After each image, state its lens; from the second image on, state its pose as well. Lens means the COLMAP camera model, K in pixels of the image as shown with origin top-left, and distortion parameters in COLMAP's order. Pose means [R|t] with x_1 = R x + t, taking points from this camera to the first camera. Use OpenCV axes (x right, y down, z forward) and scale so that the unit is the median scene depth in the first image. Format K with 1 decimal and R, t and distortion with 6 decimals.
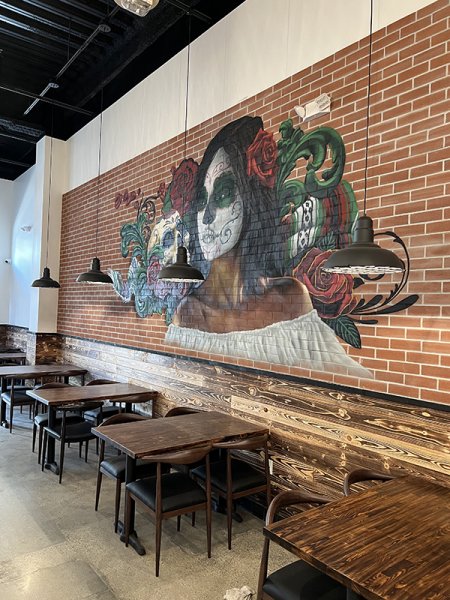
lens RADIAL K [[454.8, 0, 234.2], [0, 454.8, 305.5], [0, 0, 1]] dist [0.050030, -0.068089]
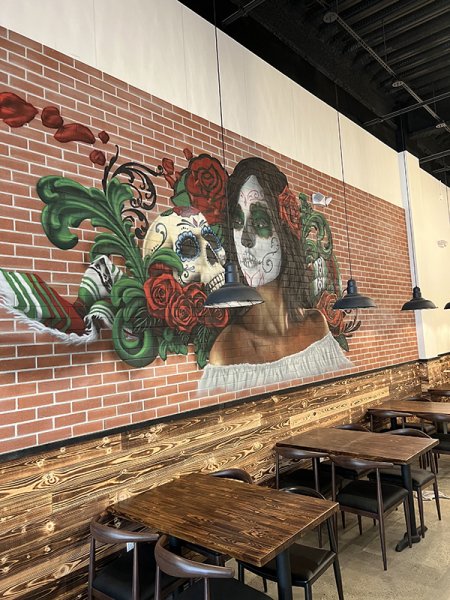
lens RADIAL K [[454.8, 0, 223.9], [0, 454.8, 304.3], [0, 0, 1]] dist [0.050030, -0.068089]
pose [[-0.168131, 0.048648, 0.984563, -1.082414], [0.049423, 0.997941, -0.040869, -0.031464], [-0.984525, 0.041789, -0.170190, 1.372130]]
